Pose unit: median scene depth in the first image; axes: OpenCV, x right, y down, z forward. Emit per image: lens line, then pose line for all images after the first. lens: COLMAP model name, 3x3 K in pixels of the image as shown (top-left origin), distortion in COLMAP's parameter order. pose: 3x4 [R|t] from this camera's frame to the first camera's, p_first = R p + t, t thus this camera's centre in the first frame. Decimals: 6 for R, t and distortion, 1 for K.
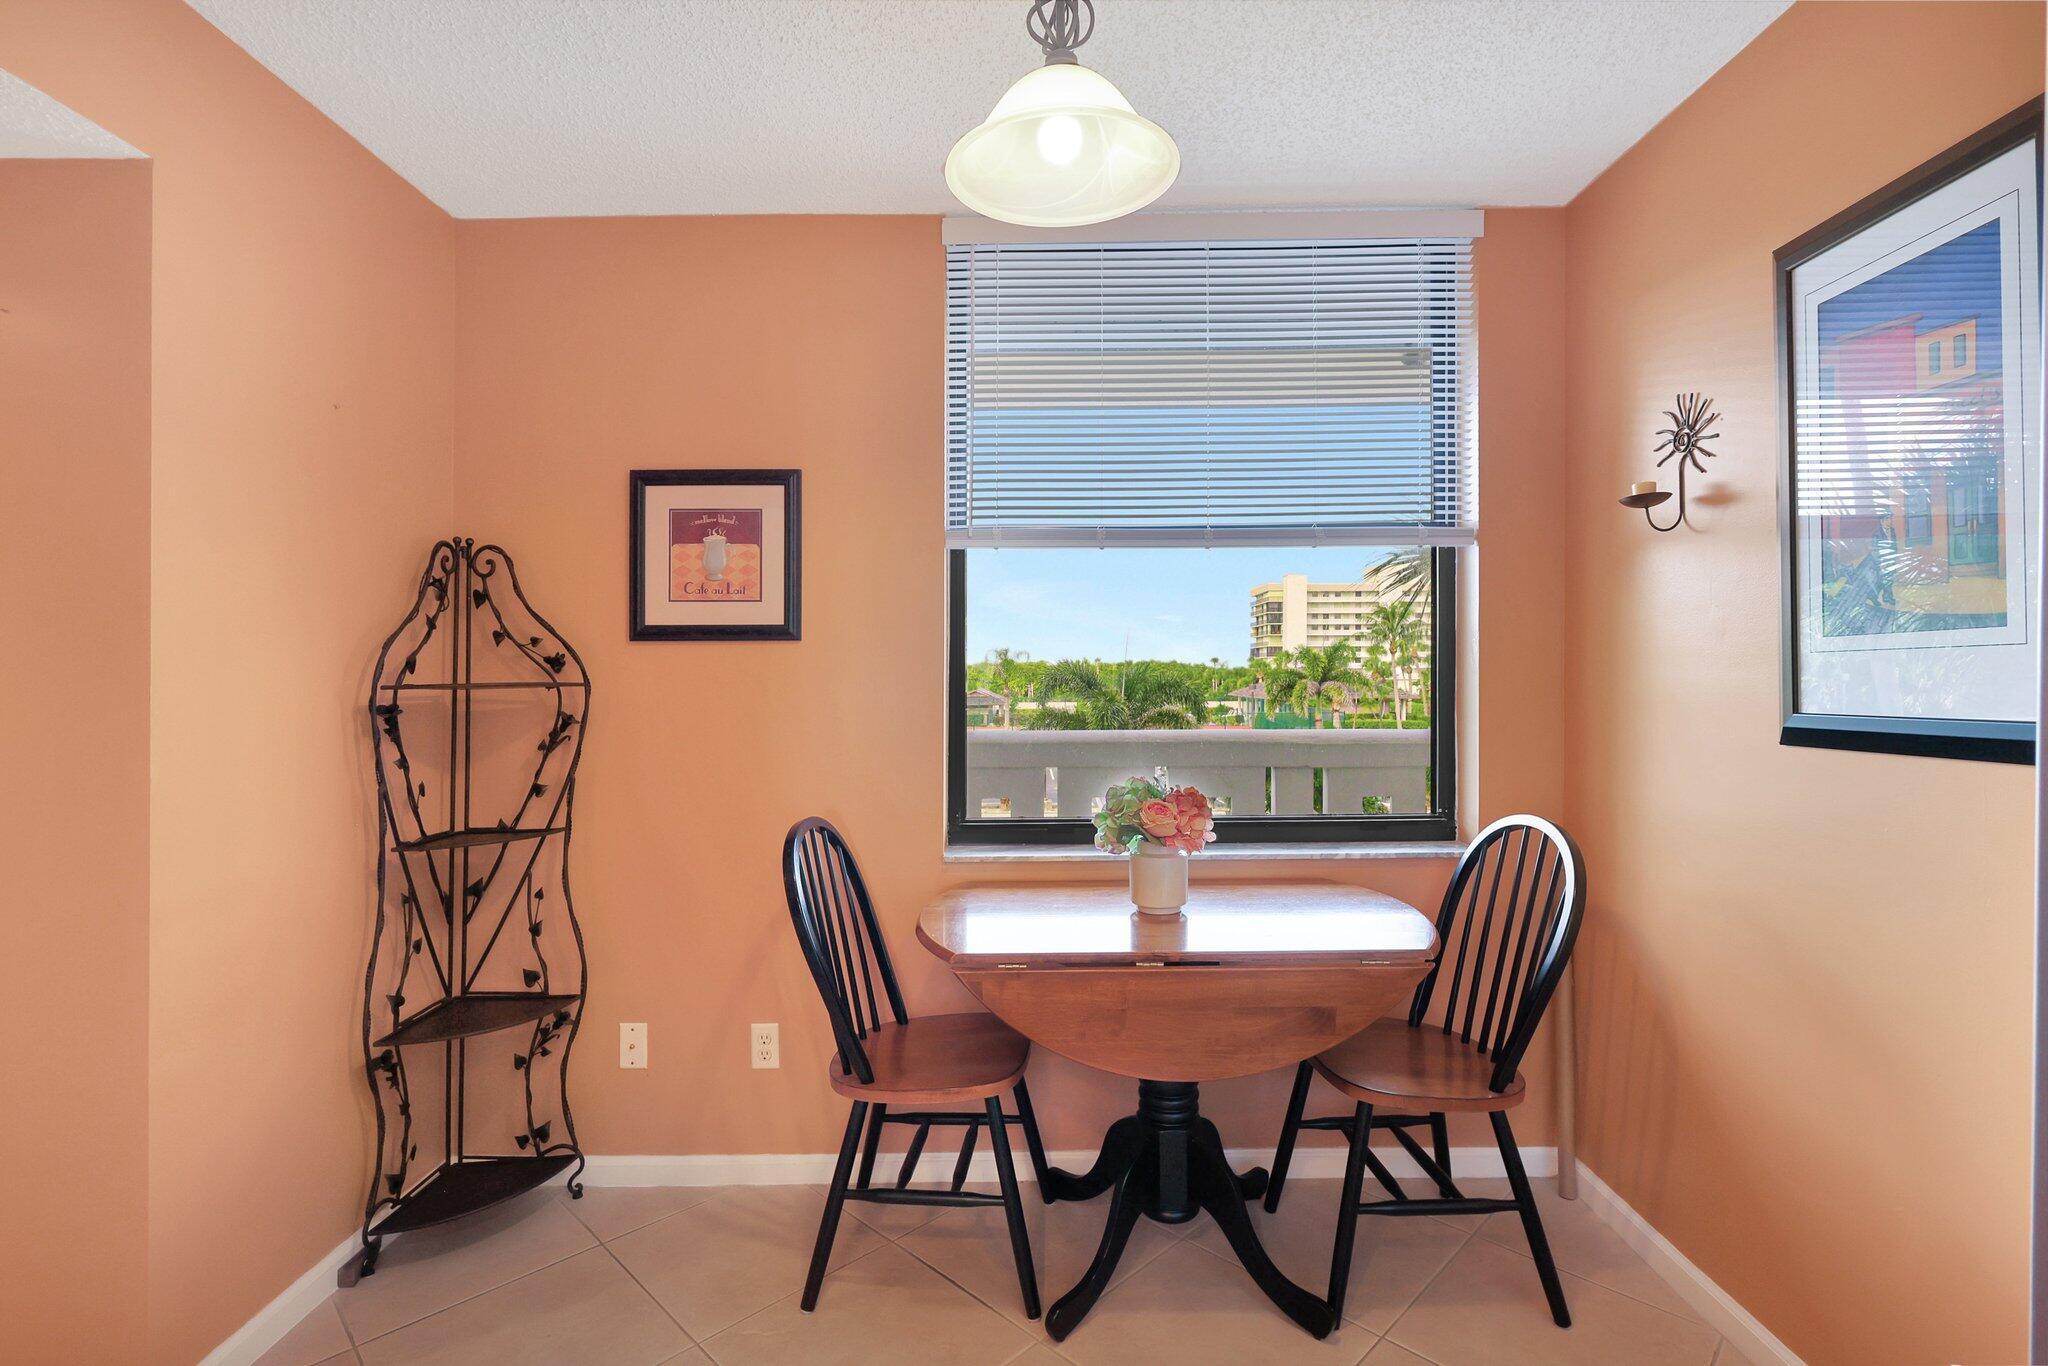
lens RADIAL K [[968.0, 0, 1018.8], [0, 968.0, 684.5], [0, 0, 1]] dist [-0.002913, -0.000435]
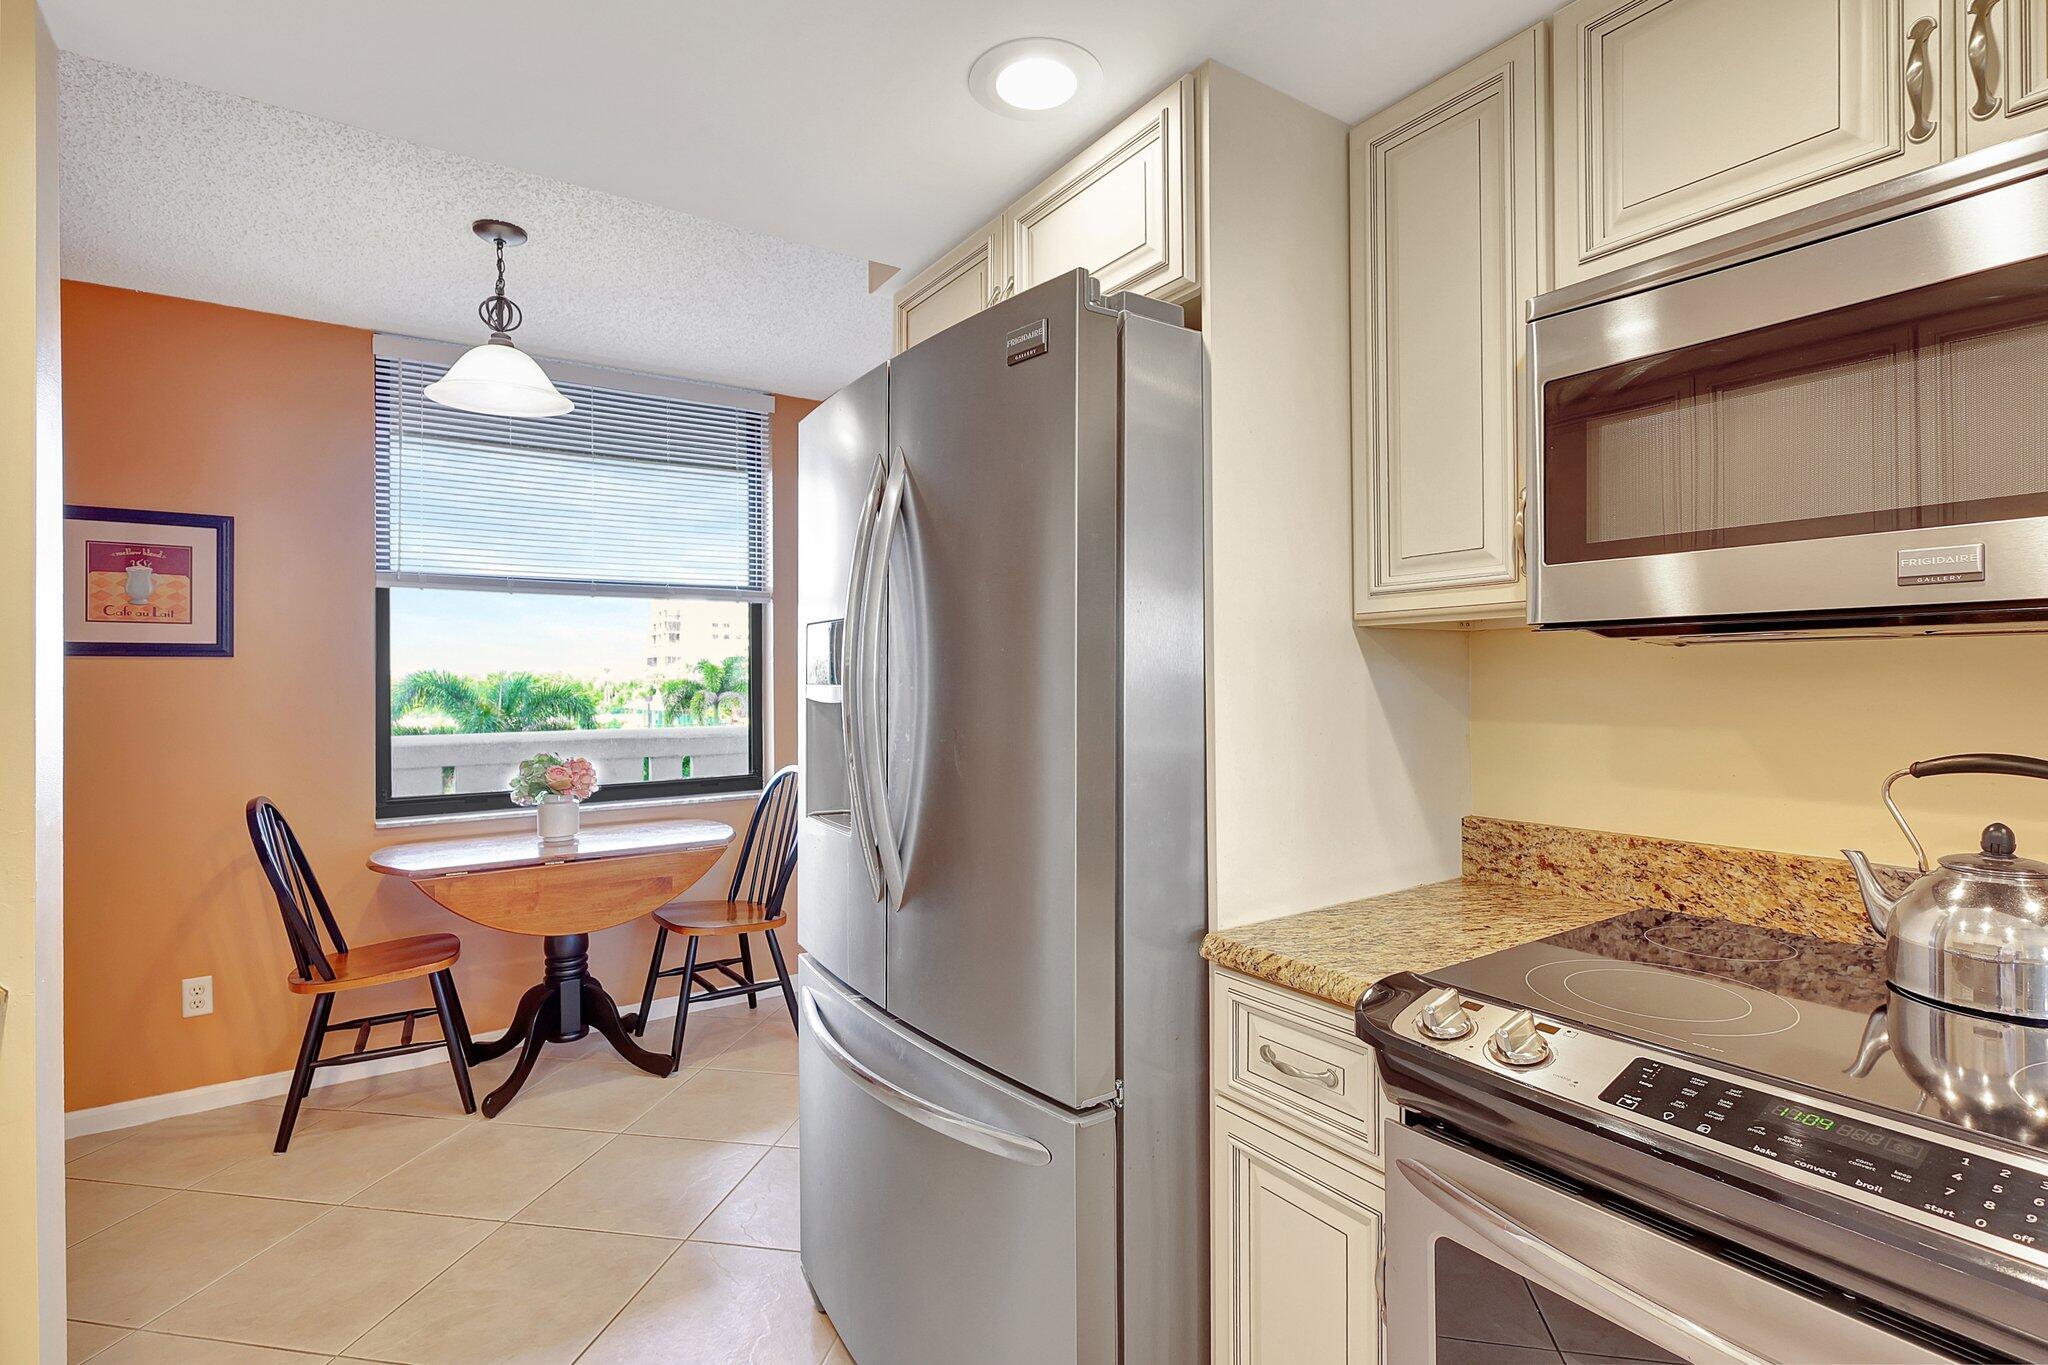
lens RADIAL K [[968.0, 0, 1018.8], [0, 968.0, 684.0], [0, 0, 1]] dist [-0.002913, -0.000435]
pose [[0.823537, -0.003702, 0.567251, -0.107468], [0.010261, 0.999912, -0.008371, 0.009057], [-0.567170, 0.012714, 0.823502, -0.588152]]
